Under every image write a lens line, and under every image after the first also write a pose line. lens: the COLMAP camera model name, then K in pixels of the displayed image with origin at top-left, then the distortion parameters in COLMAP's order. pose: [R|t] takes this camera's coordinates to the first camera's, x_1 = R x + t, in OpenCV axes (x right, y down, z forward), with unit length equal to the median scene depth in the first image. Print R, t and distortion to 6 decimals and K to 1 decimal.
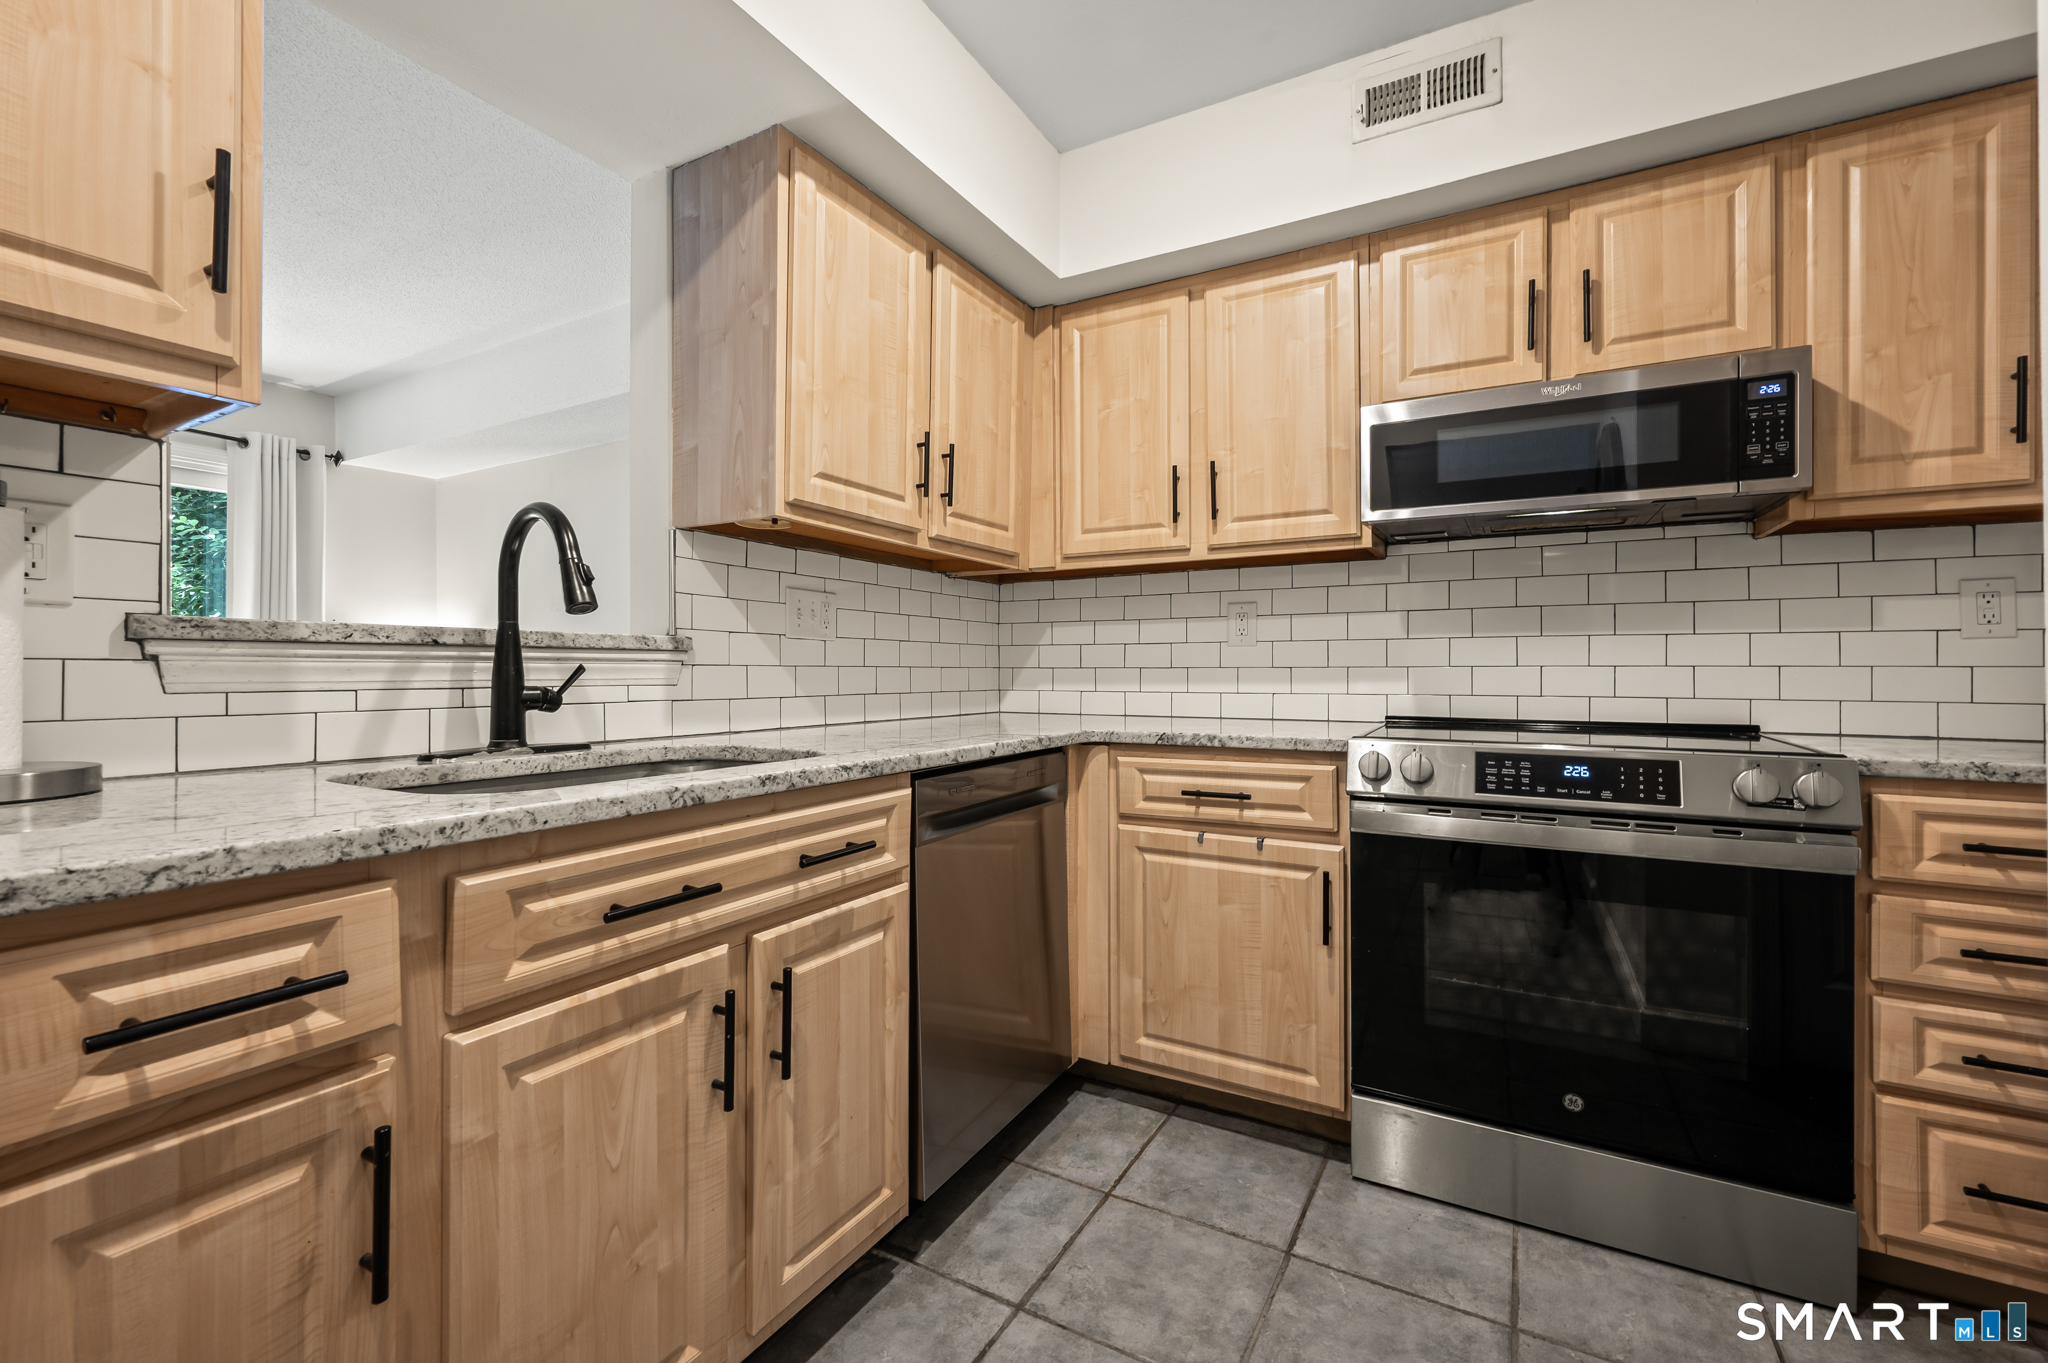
lens RADIAL K [[845.3, 0, 1087.8], [0, 845.3, 636.2], [0, 0, 1]] dist [0.001626, 0.000152]
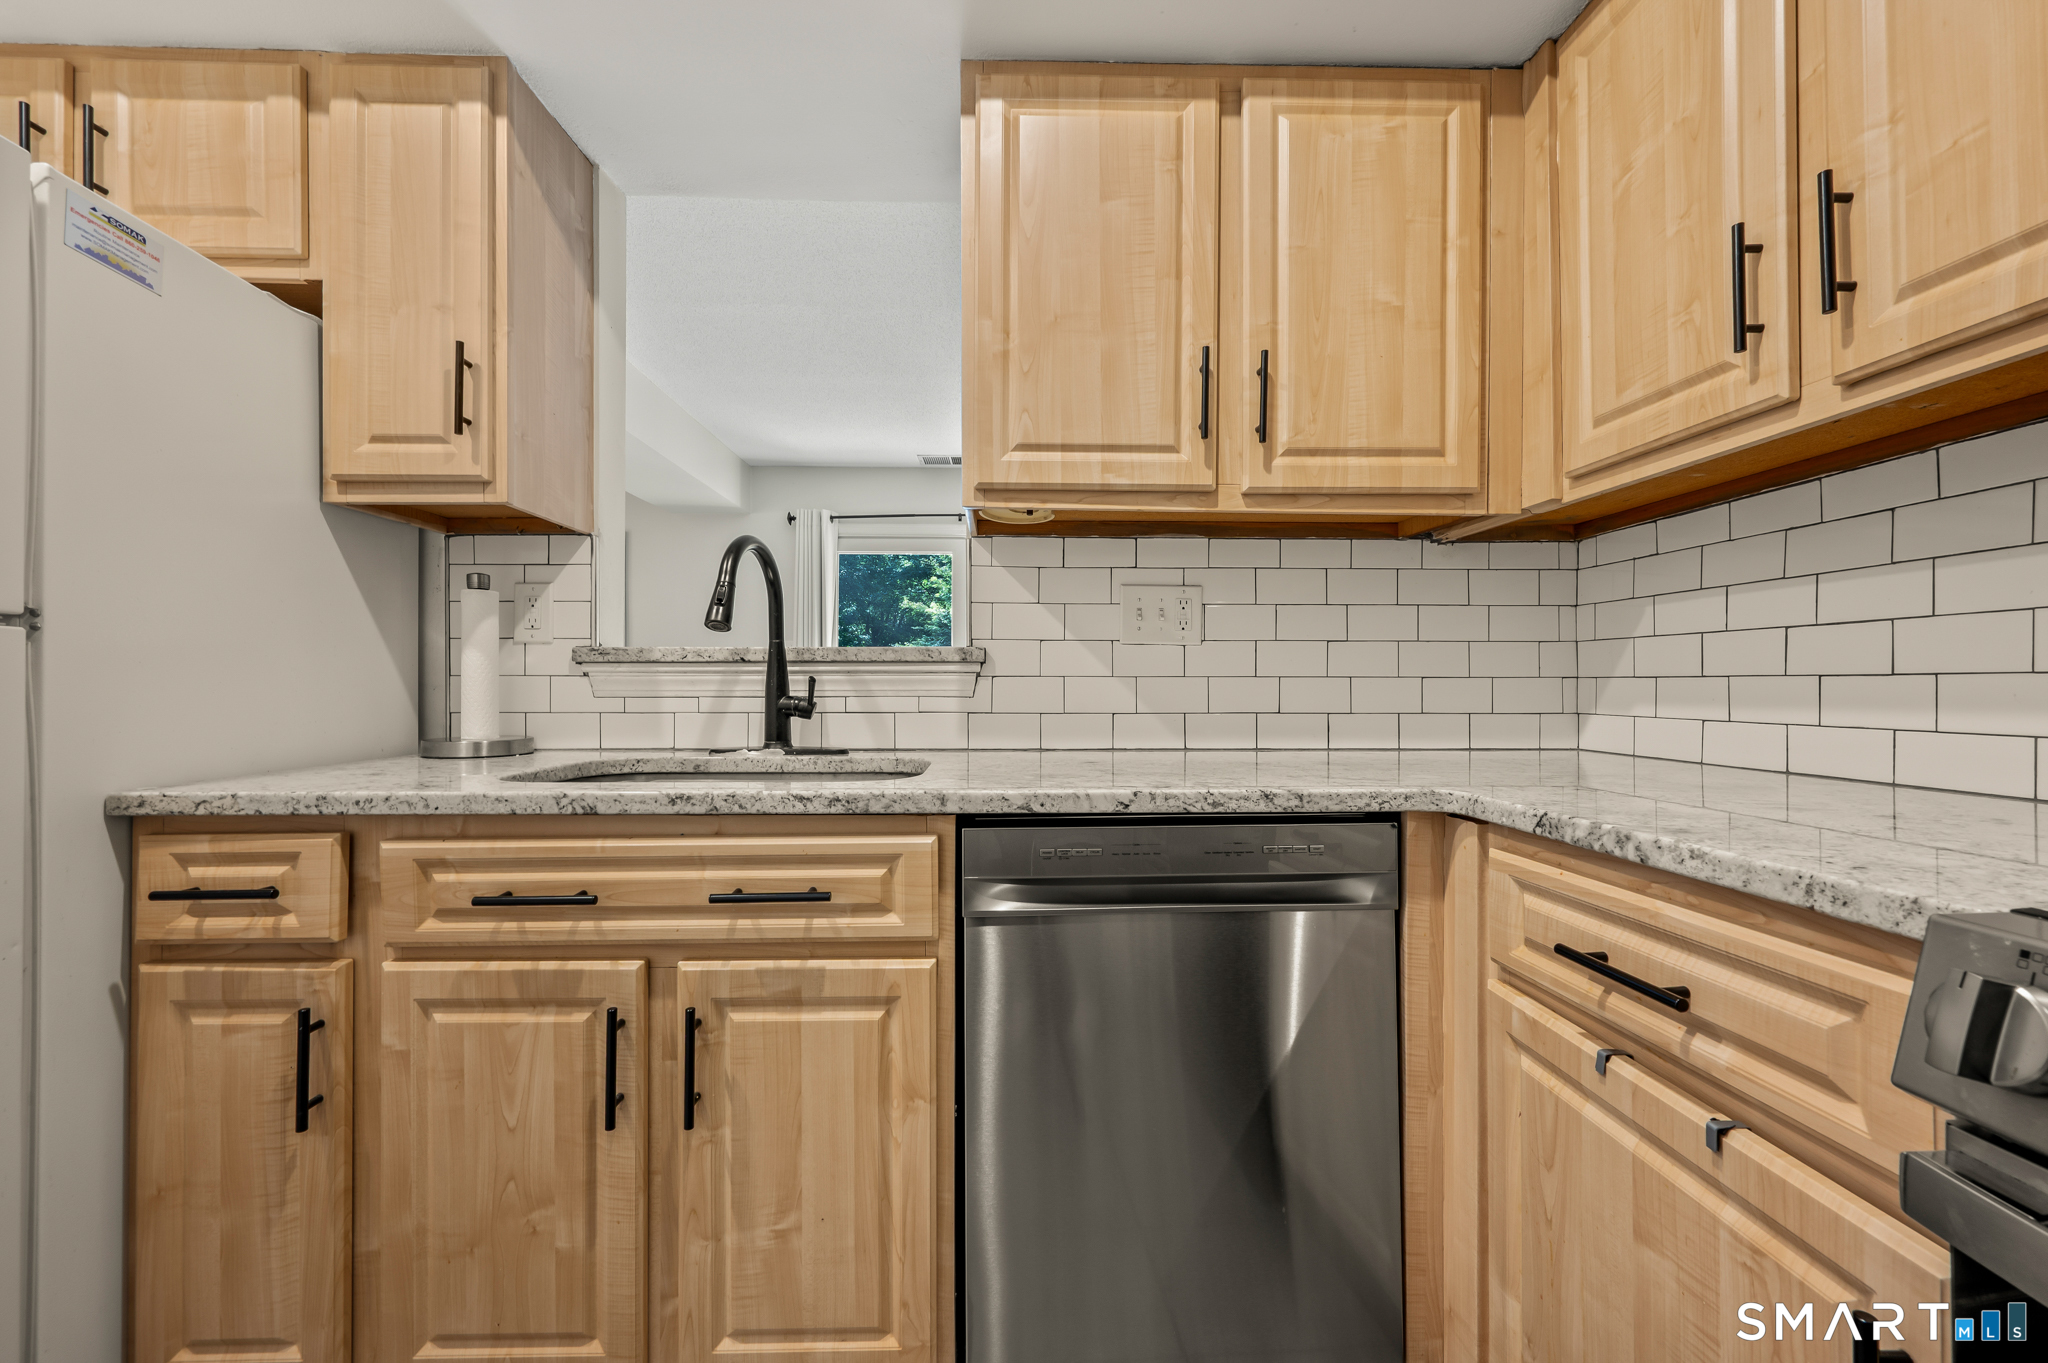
lens RADIAL K [[849.2, 0, 961.4], [0, 849.2, 667.8], [0, 0, 1]] dist [-0.000061, 0.000313]
pose [[0.480759, -0.017095, -0.876686, 0.499923], [0.036606, 0.999330, 0.000587, 0.030899], [0.876088, -0.032374, 0.481063, 0.698763]]
